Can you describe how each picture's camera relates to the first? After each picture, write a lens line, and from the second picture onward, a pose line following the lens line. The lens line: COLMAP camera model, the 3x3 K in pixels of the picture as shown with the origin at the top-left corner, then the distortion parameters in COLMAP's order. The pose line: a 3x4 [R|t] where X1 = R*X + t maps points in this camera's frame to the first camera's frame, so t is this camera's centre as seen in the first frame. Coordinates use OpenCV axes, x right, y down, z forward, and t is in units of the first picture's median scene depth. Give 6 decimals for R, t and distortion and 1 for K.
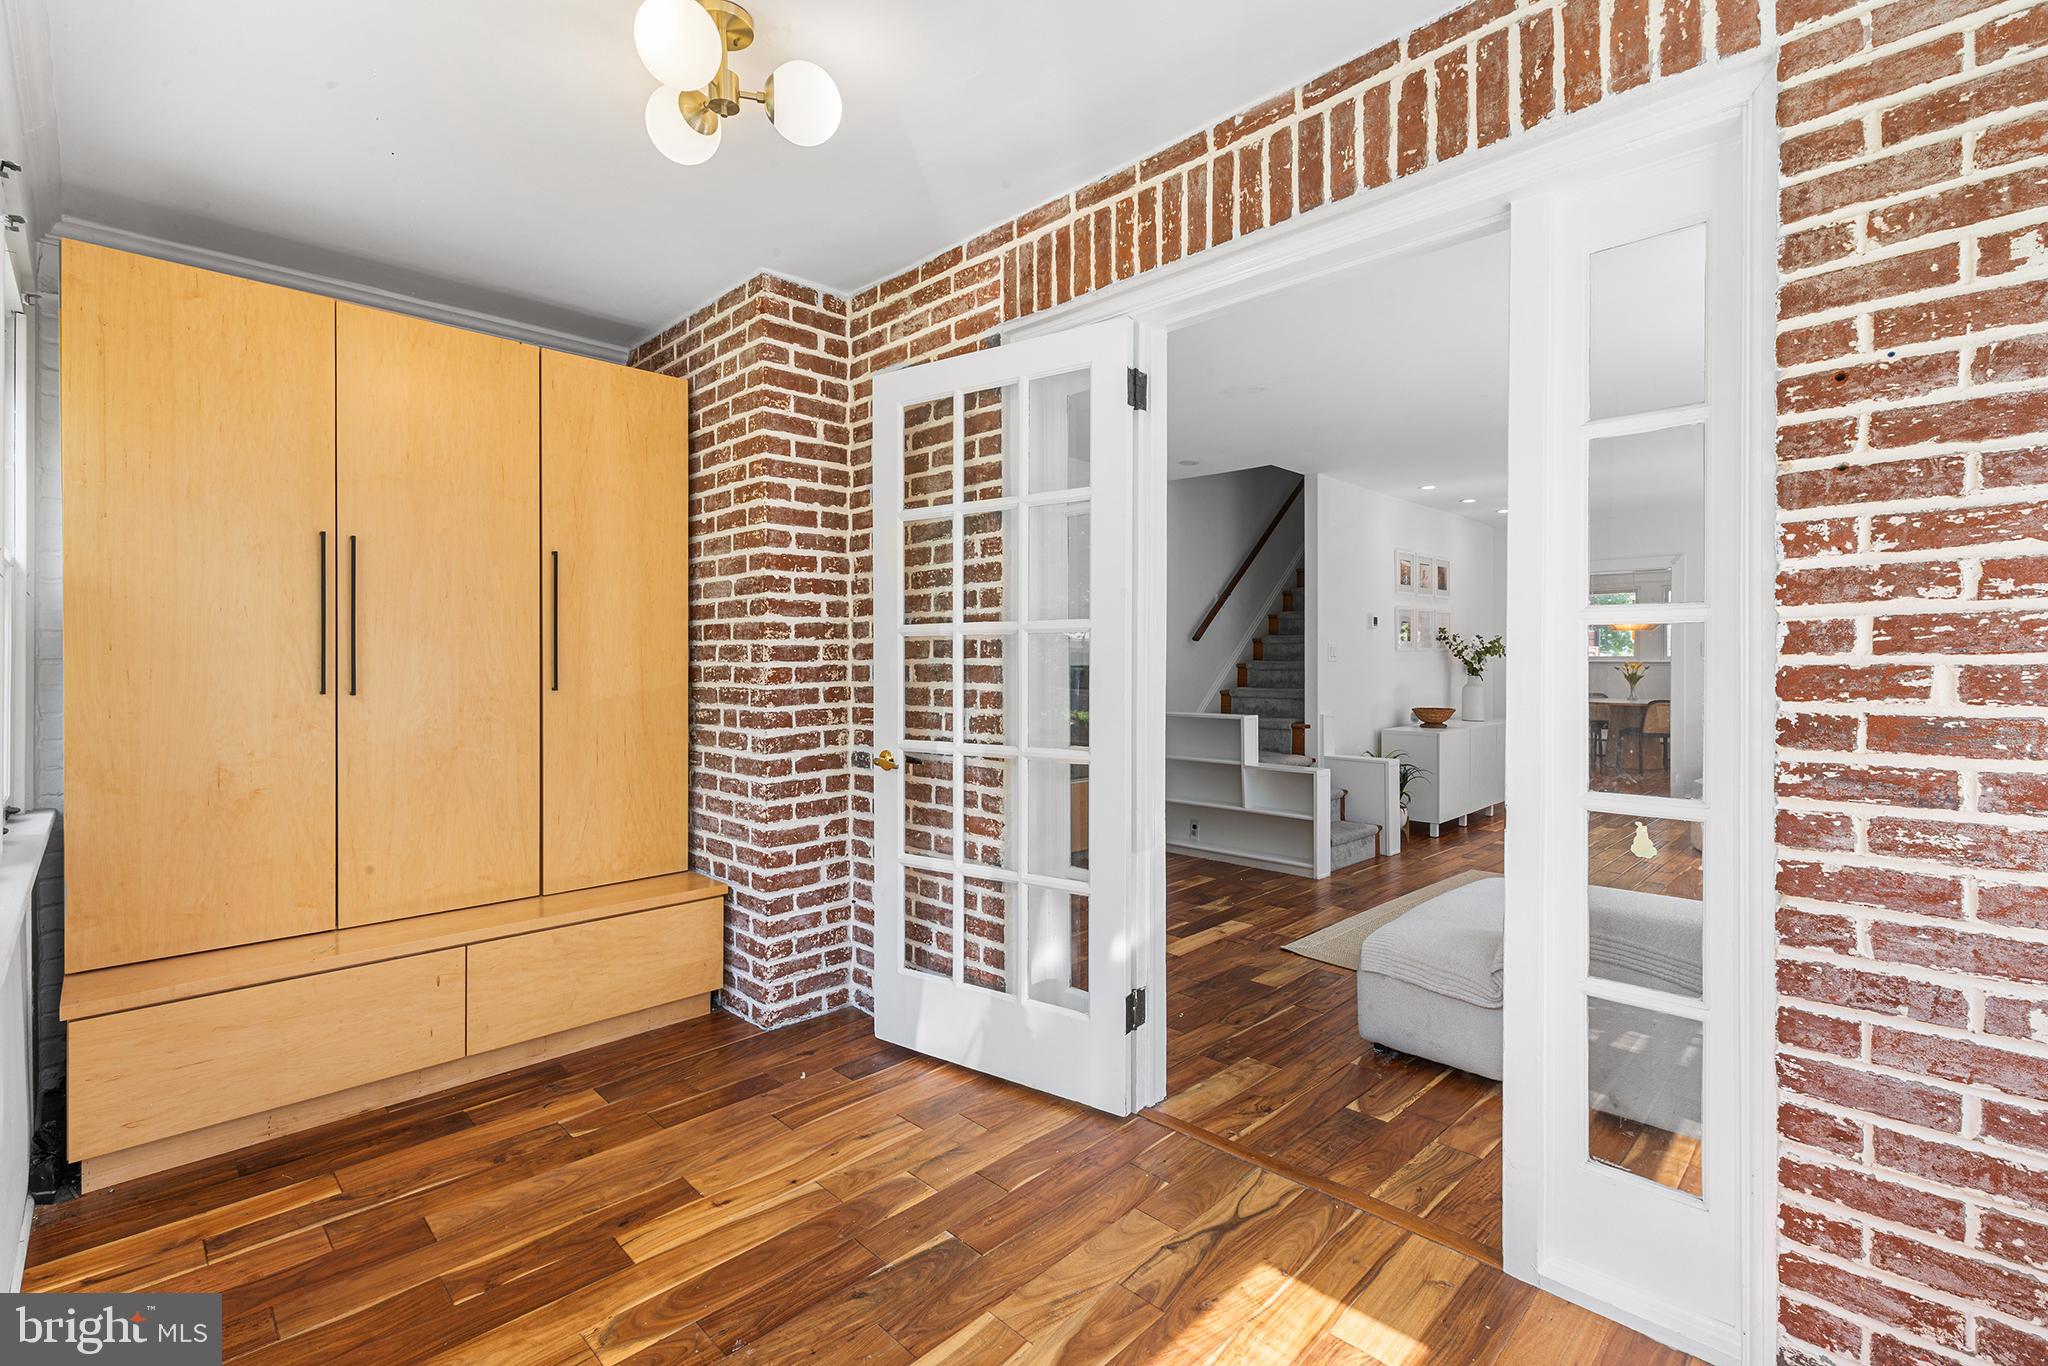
lens RADIAL K [[901.1, 0, 1024.0], [0, 901.1, 683.0], [0, 0, 1]] dist [0.000107, -0.000061]
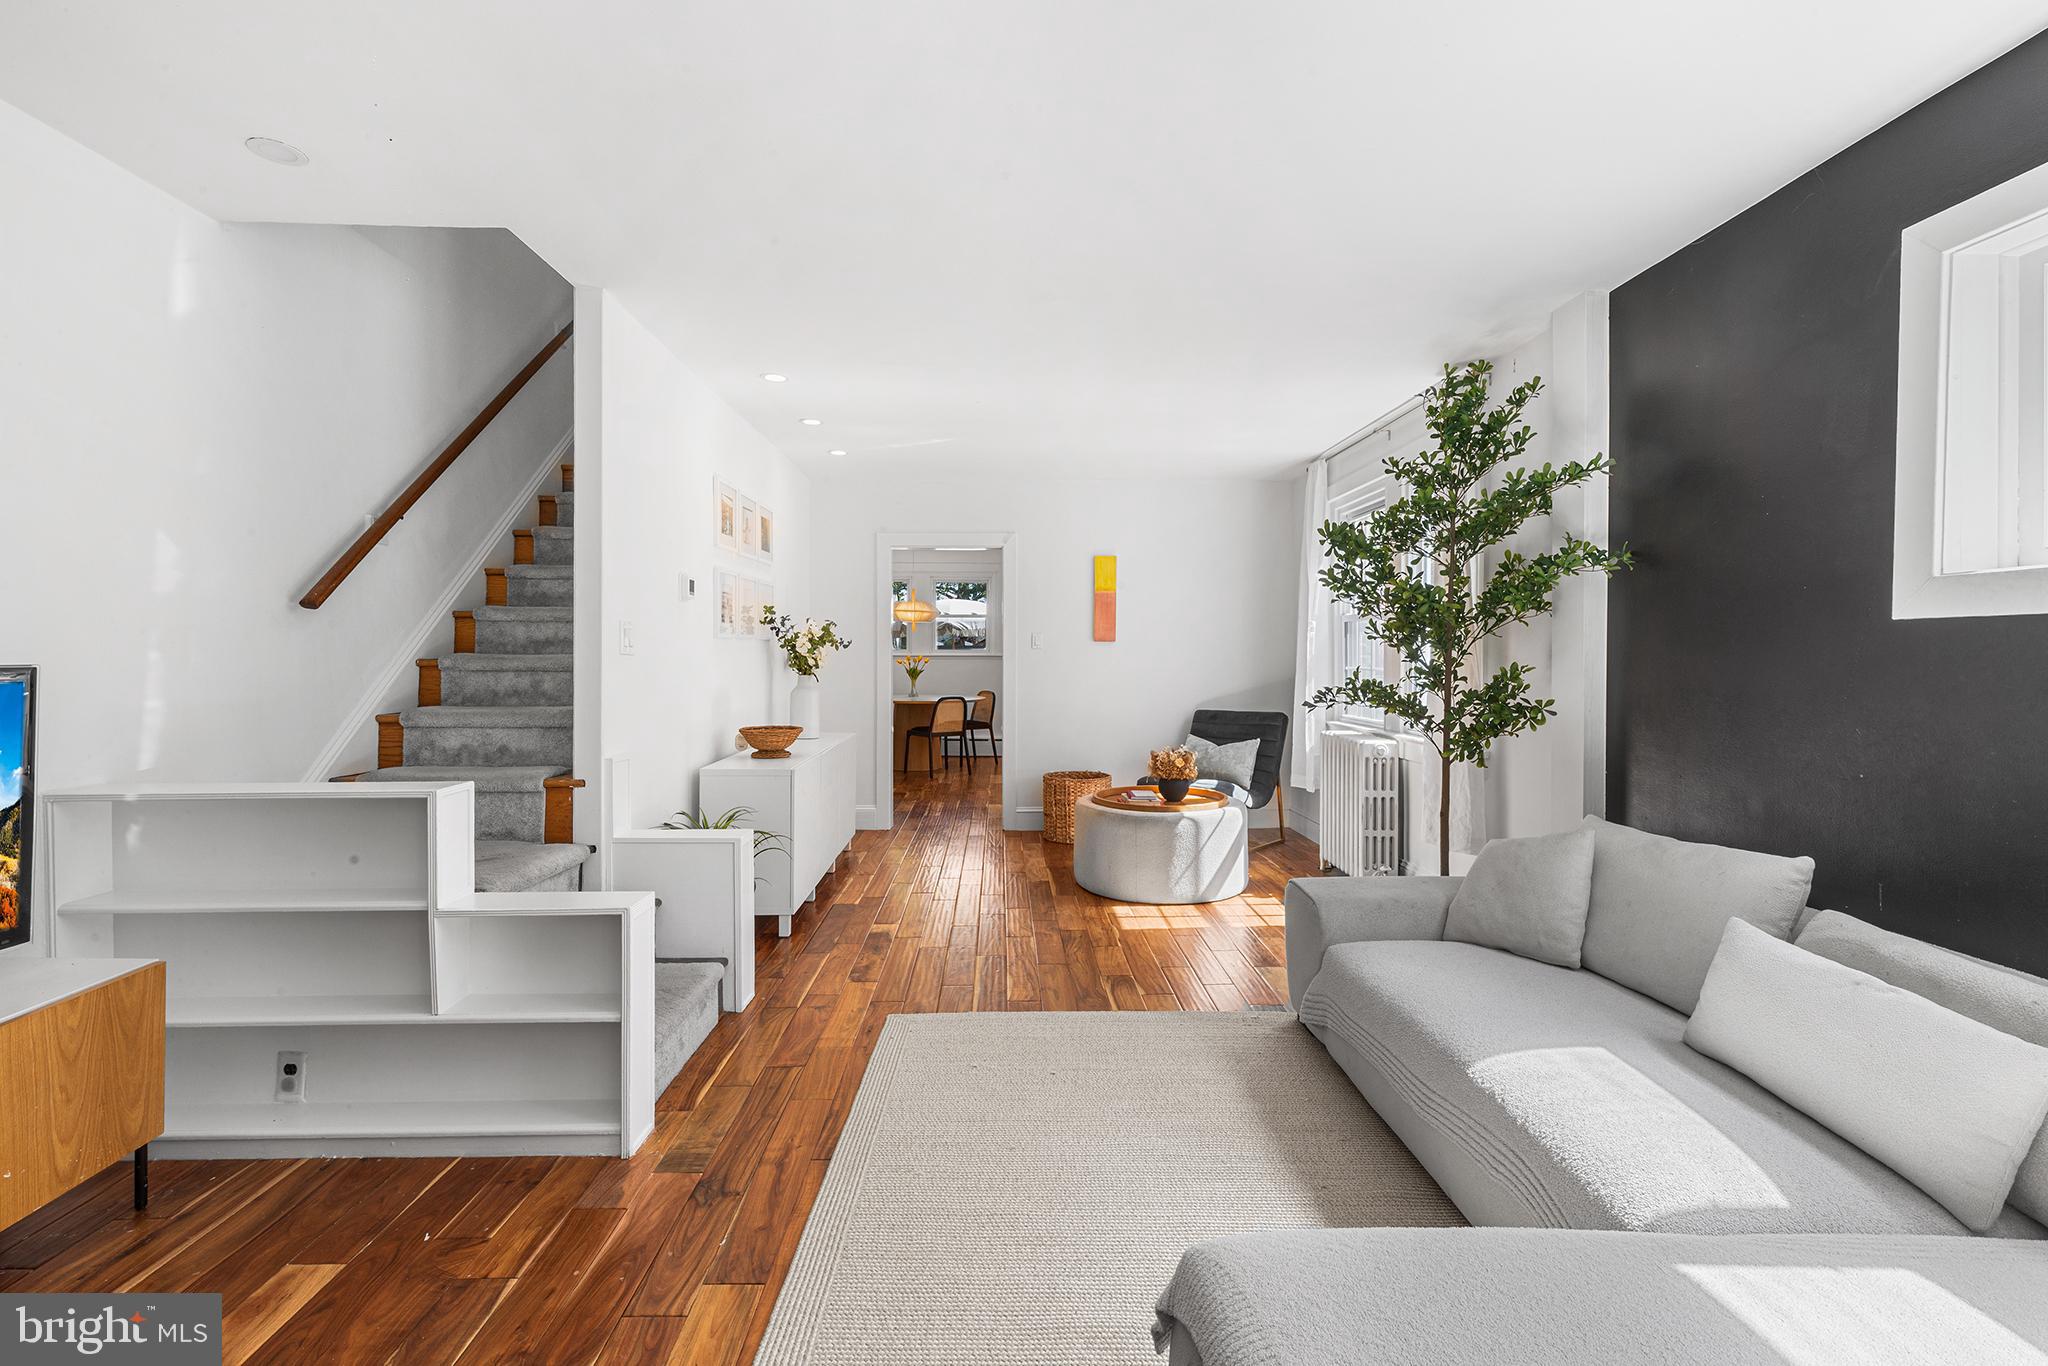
lens RADIAL K [[920.2, 0, 1023.3], [0, 920.2, 657.7], [0, 0, 1]] dist [0.004226, -0.000159]
pose [[0.689113, 0.001961, 0.724651, 0.107143], [0.010220, 0.999871, -0.012426, -0.013461], [-0.724582, 0.015969, 0.689004, 0.444927]]
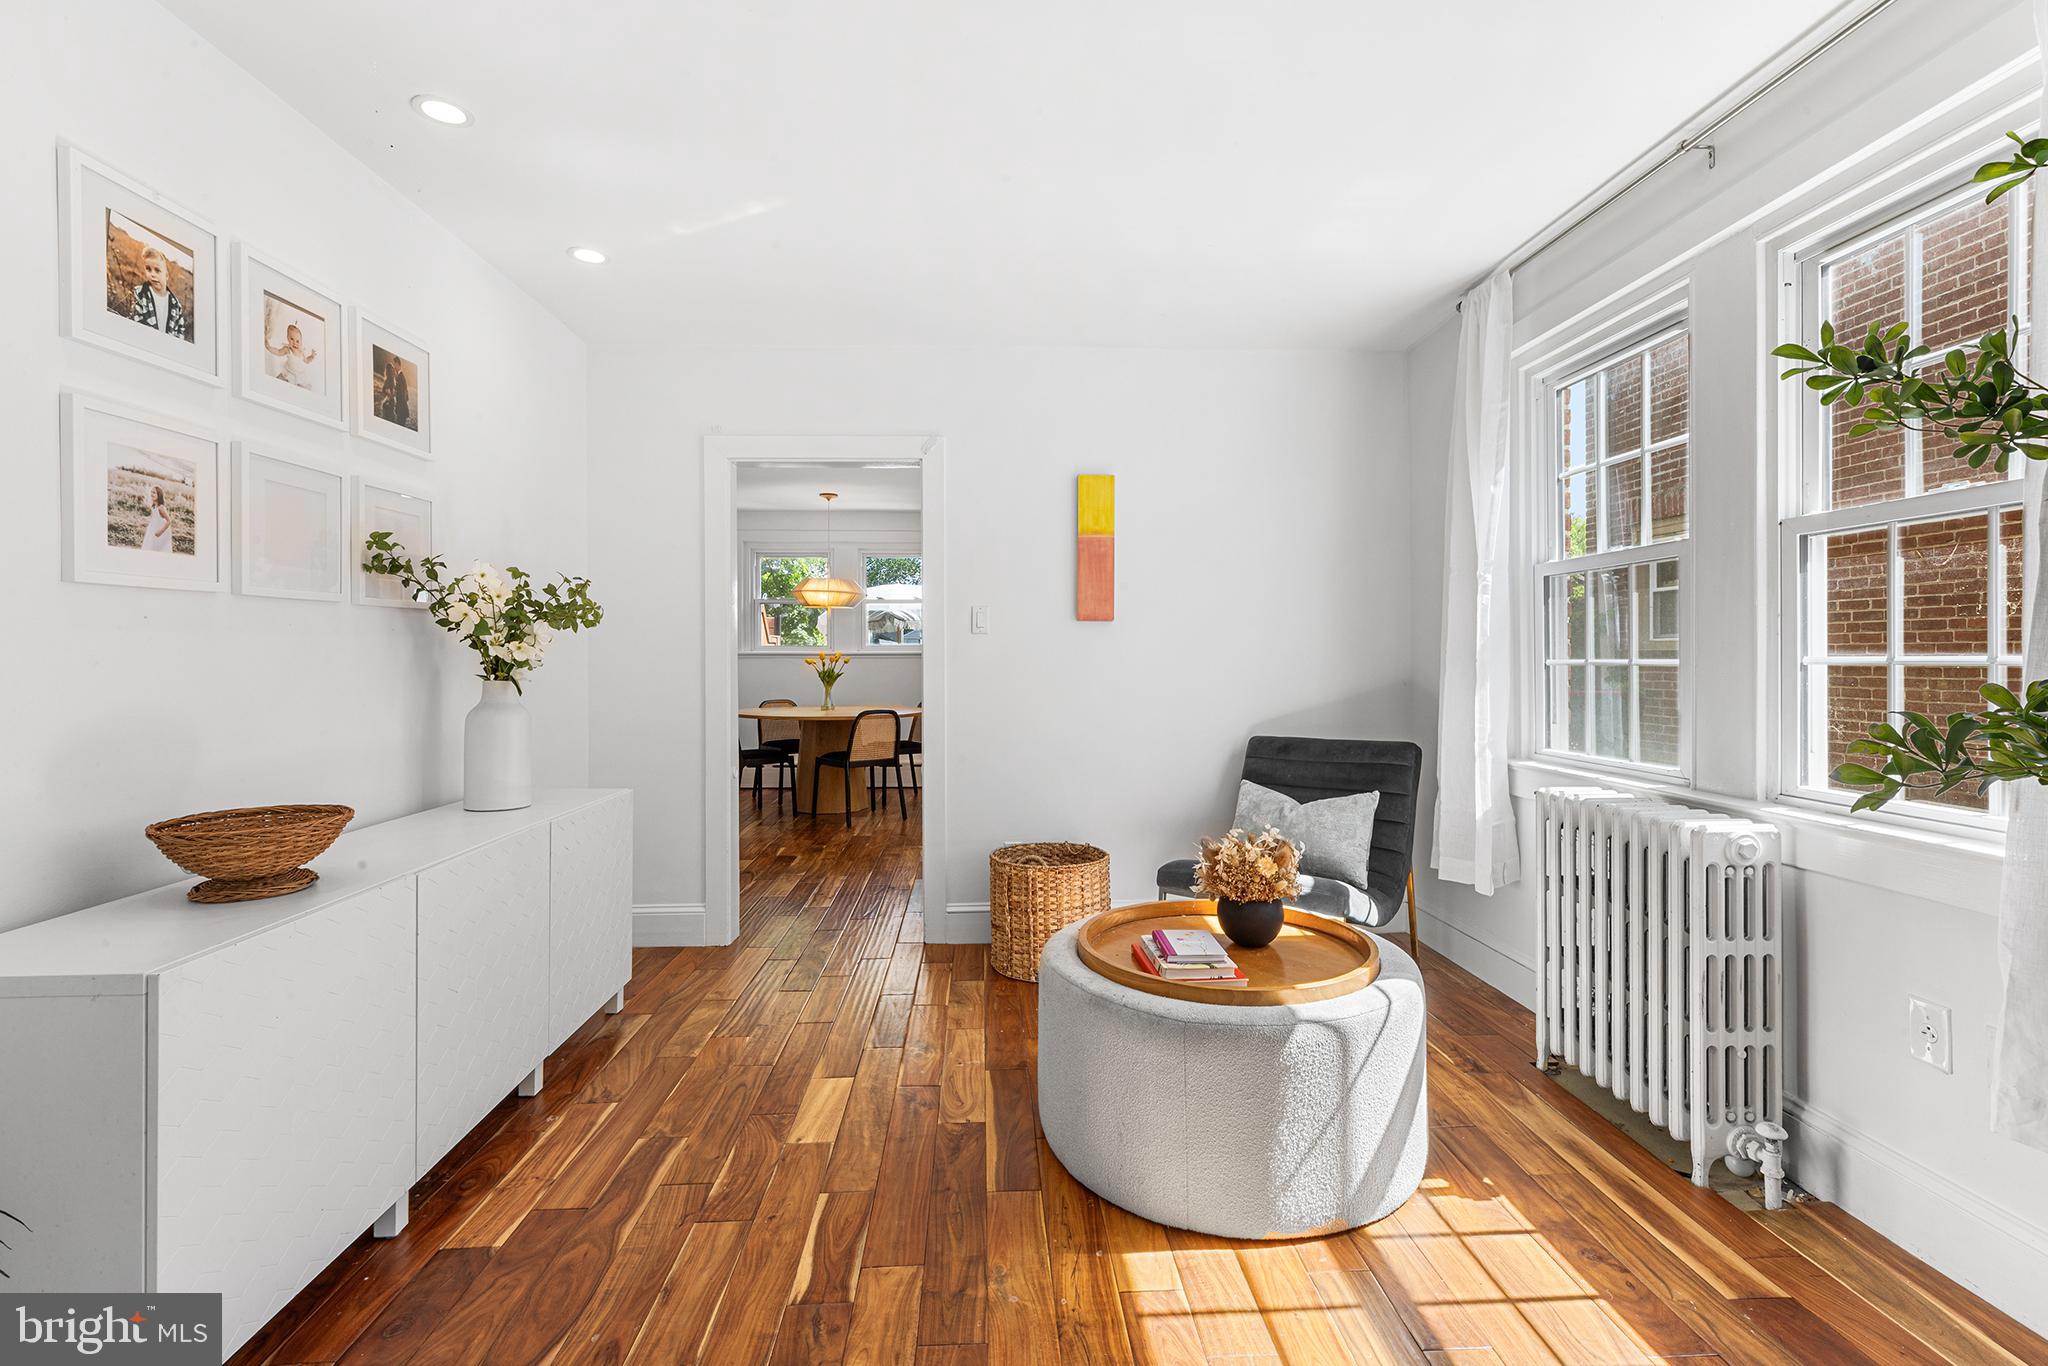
lens RADIAL K [[920.2, 0, 1023.3], [0, 920.2, 657.7], [0, 0, 1]] dist [0.004226, -0.000159]
pose [[0.674294, 0.002041, 0.738461, 0.442101], [0.015309, 0.999743, -0.016742, -0.009560], [-0.738305, 0.022594, 0.674089, 0.719888]]
